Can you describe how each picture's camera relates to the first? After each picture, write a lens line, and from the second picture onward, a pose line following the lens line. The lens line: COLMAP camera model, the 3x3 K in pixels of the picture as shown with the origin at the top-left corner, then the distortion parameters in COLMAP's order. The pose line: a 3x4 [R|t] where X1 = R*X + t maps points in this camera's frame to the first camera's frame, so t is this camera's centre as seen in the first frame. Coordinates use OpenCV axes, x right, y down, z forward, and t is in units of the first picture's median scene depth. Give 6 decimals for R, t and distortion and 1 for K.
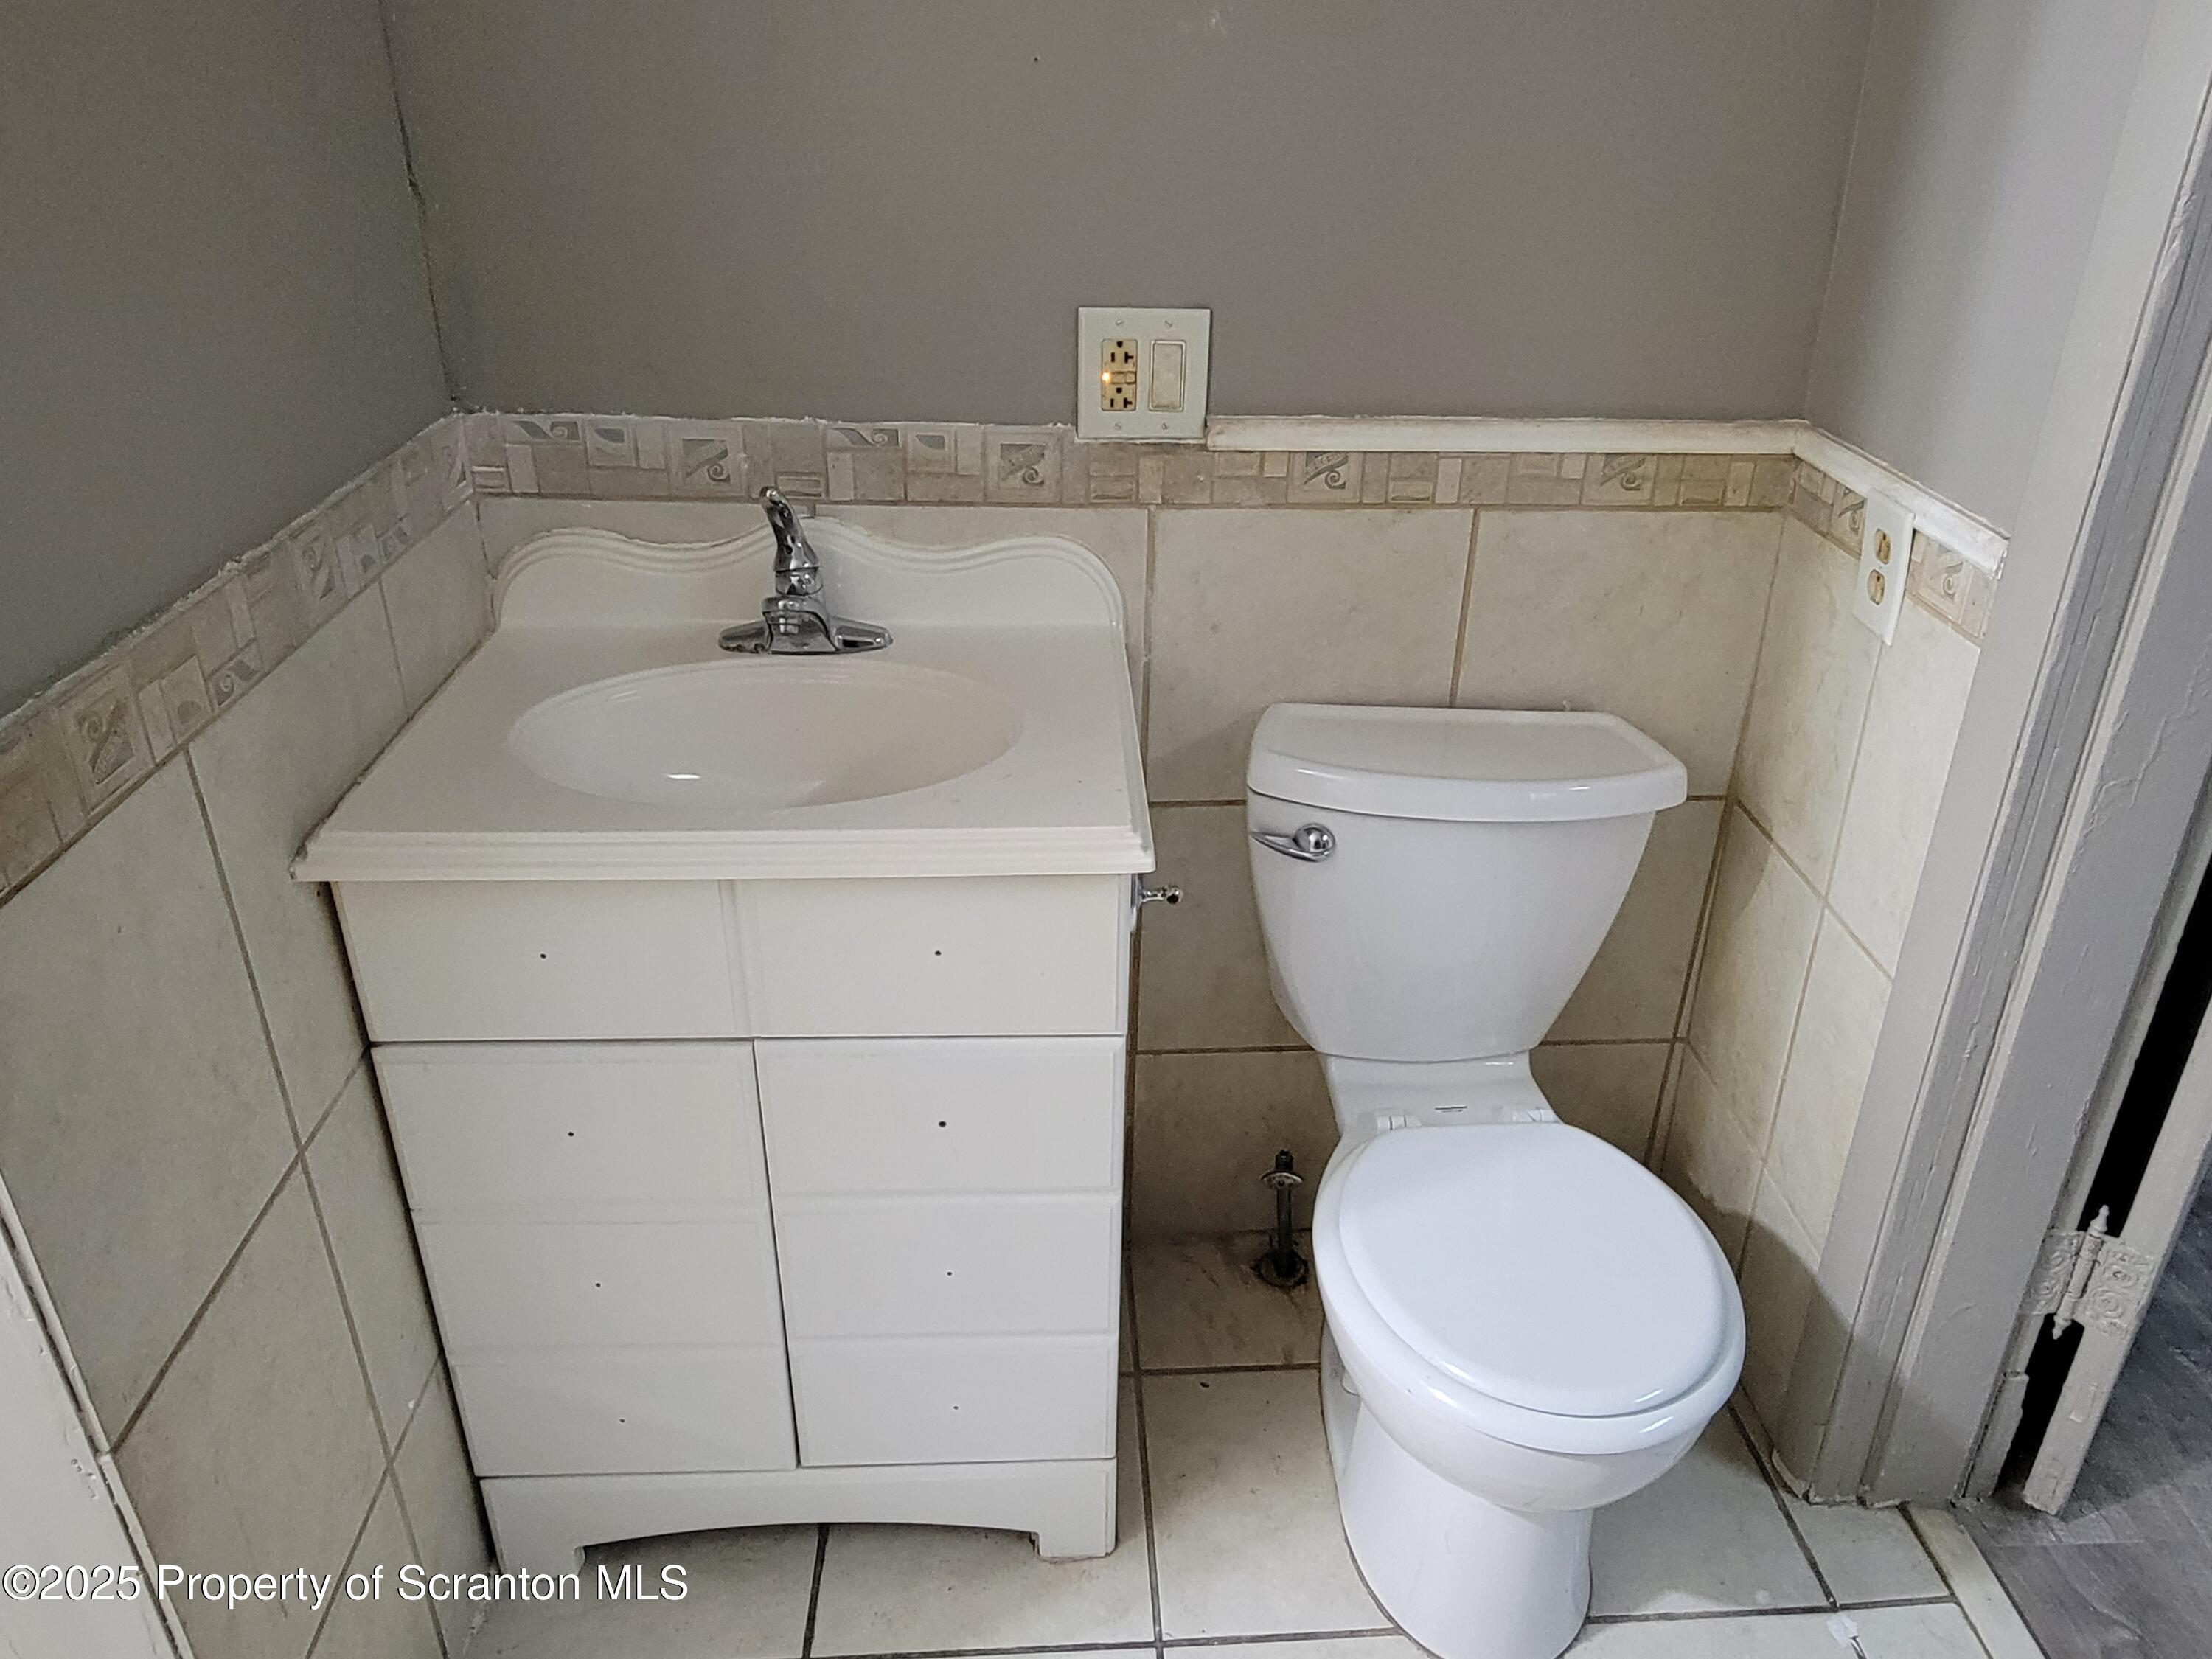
lens RADIAL K [[1551.7, 0, 1112.9], [0, 1551.7, 825.2], [0, 0, 1]] dist [-0.002344, -0.003497]
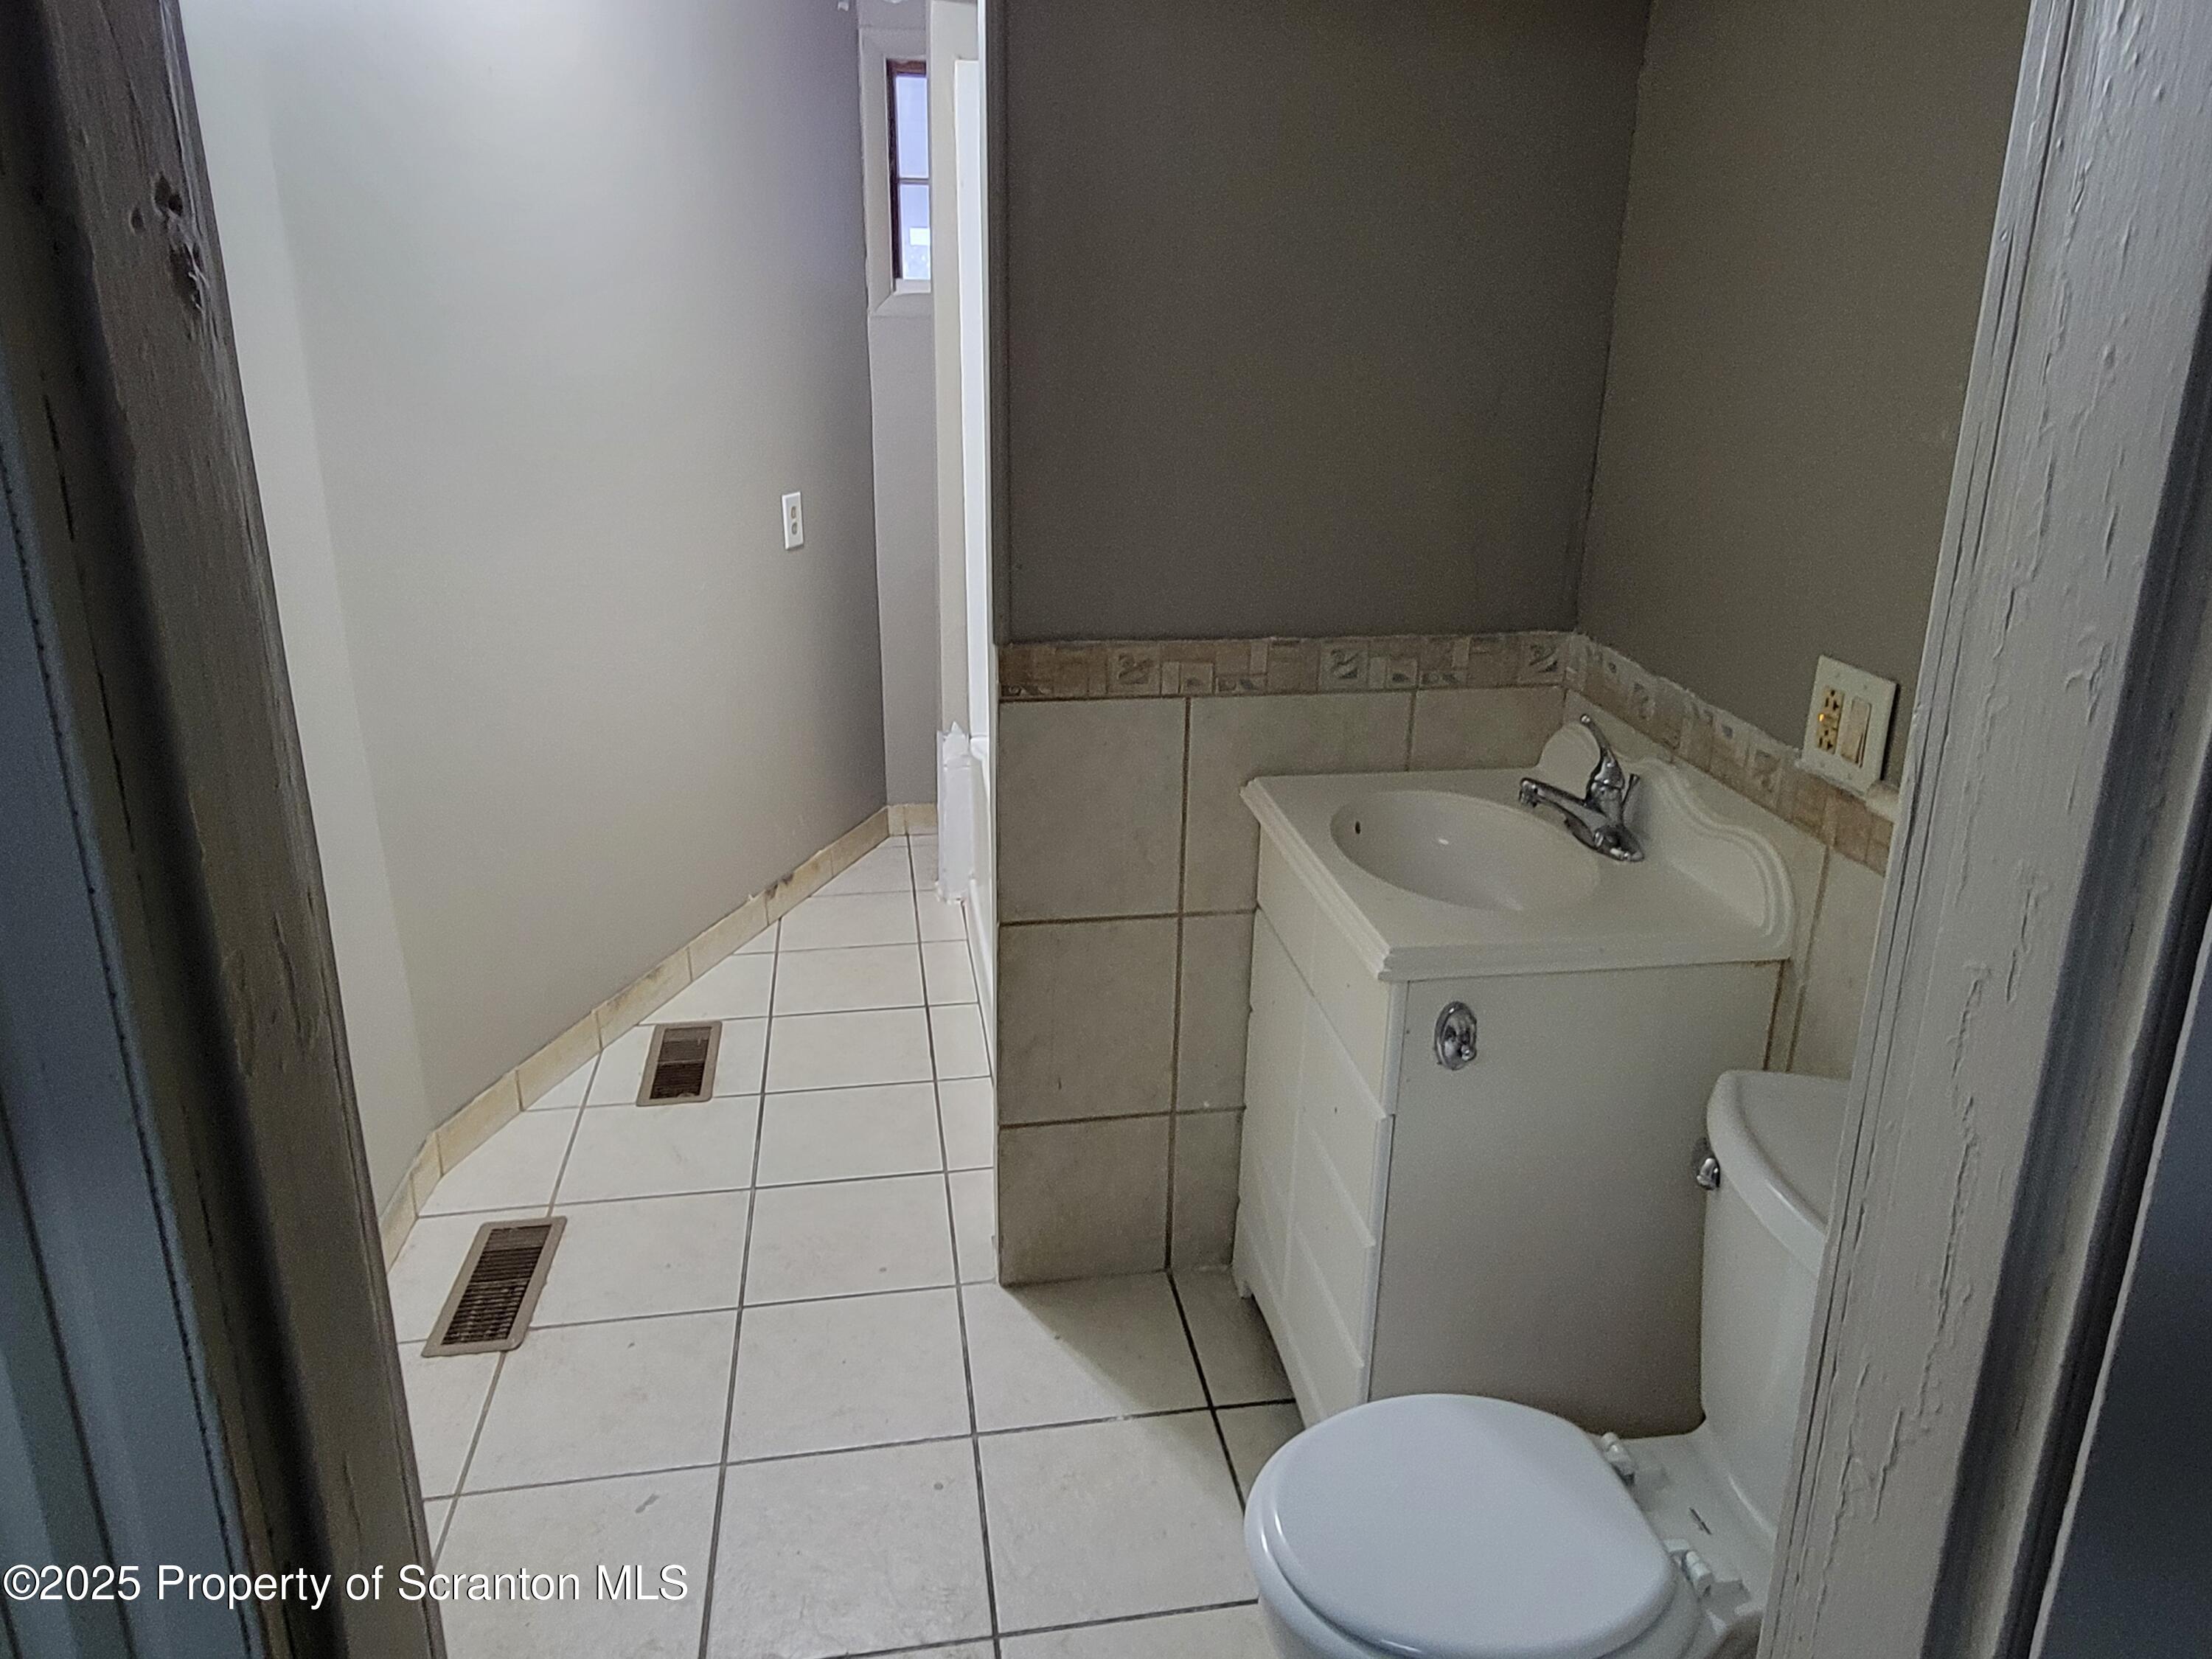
lens RADIAL K [[1551.7, 0, 1110.4], [0, 1551.7, 821.7], [0, 0, 1]] dist [-0.002344, -0.003497]
pose [[0.093303, 0.308468, -0.946648, 1.021851], [-0.472389, 0.850679, 0.230637, -0.238632], [0.876438, 0.425667, 0.225088, 0.326373]]
